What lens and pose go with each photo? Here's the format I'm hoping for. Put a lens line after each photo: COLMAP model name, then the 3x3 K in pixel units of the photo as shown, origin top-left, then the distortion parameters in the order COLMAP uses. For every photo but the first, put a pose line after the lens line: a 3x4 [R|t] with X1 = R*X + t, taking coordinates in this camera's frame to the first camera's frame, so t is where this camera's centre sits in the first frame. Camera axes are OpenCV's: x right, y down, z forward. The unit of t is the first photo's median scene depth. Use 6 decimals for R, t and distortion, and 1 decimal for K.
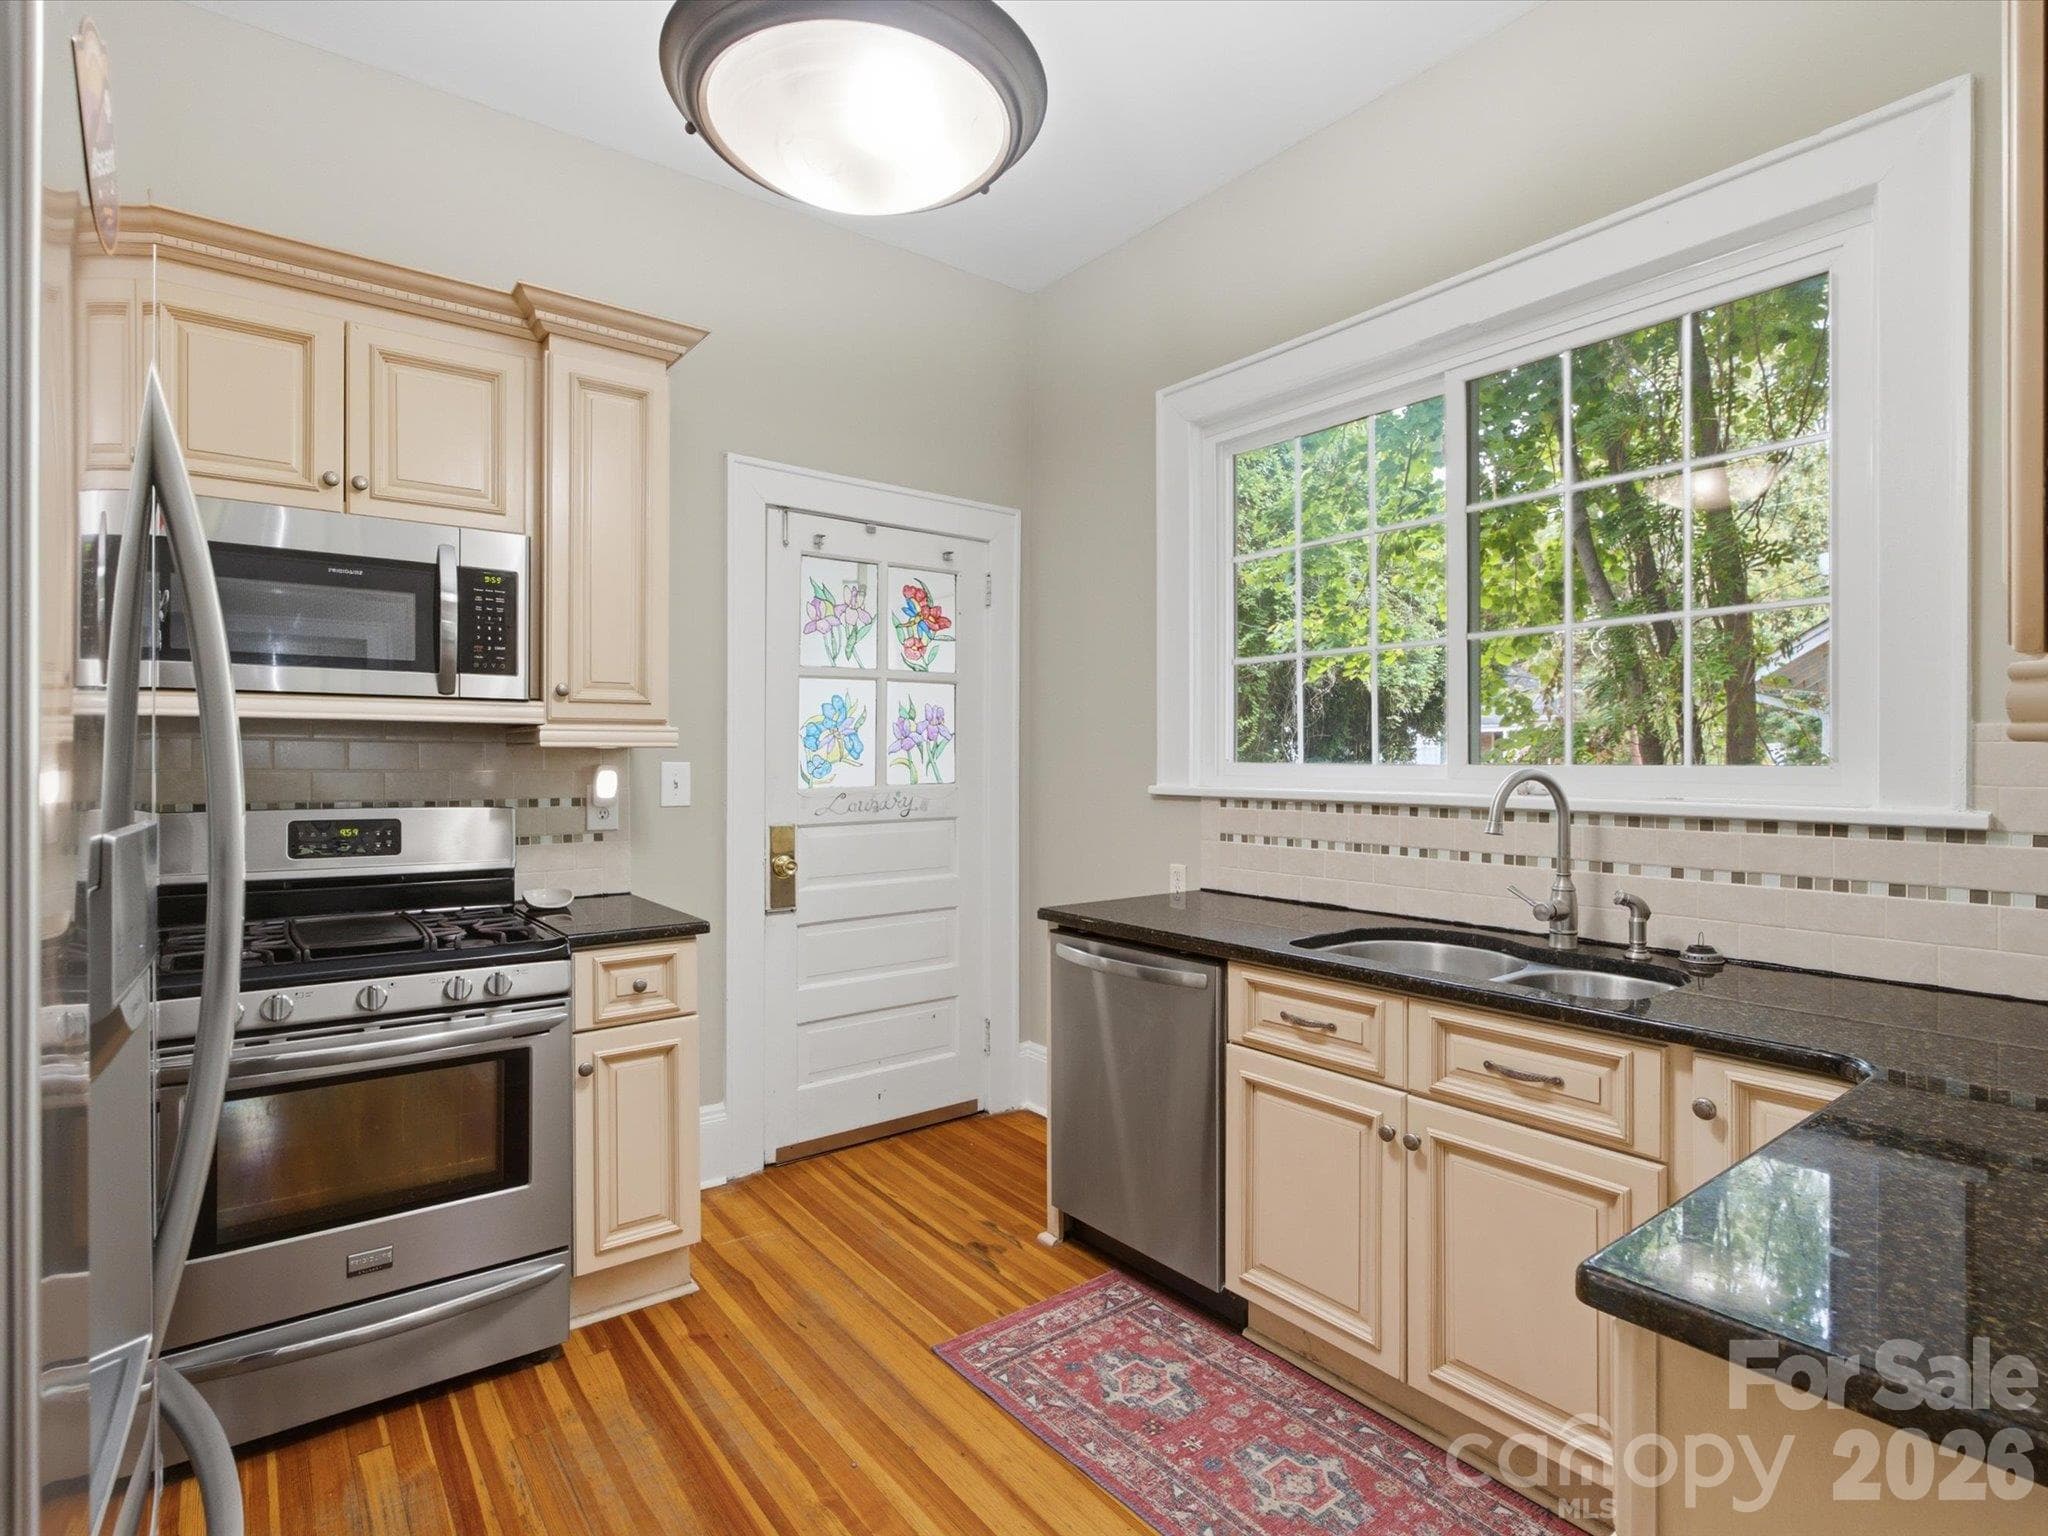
lens RADIAL K [[1061.5, 0, 1035.7], [0, 1061.5, 763.3], [0, 0, 1]] dist [0.012352, 0.000716]
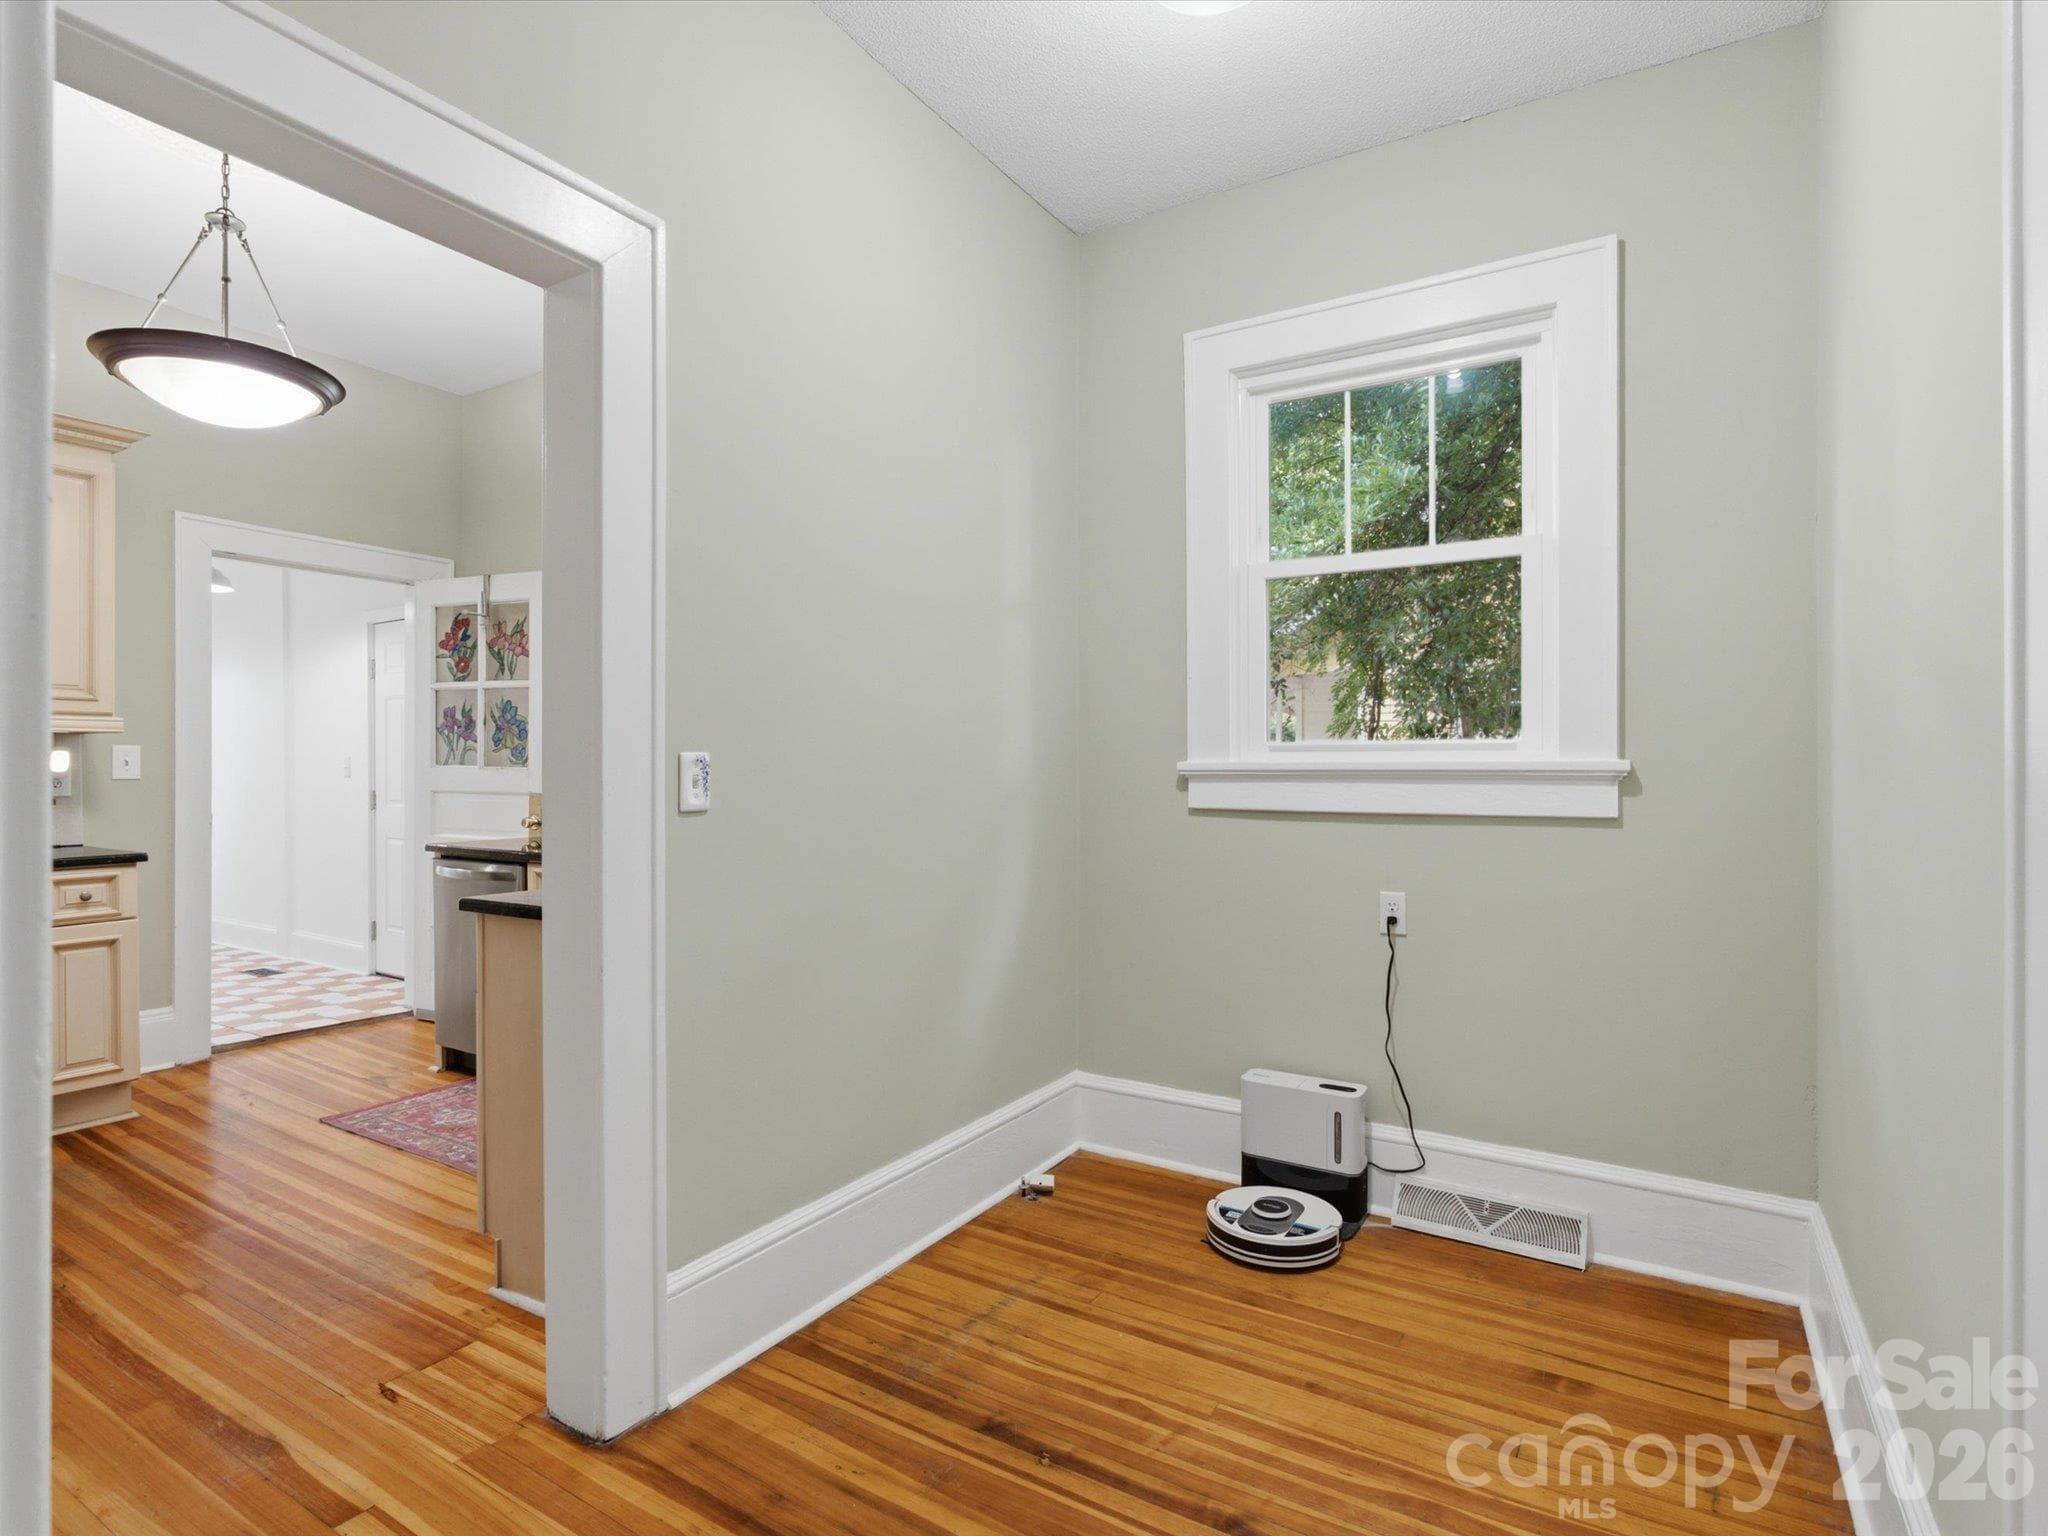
lens RADIAL K [[1061.5, 0, 1005.4], [0, 1061.5, 761.6], [0, 0, 1]] dist [0.012352, 0.000716]
pose [[0.946360, -0.003069, 0.323100, 0.305403], [0.004820, 0.999978, -0.004620, 0.035896], [-0.323078, 0.005929, 0.946354, -0.702550]]
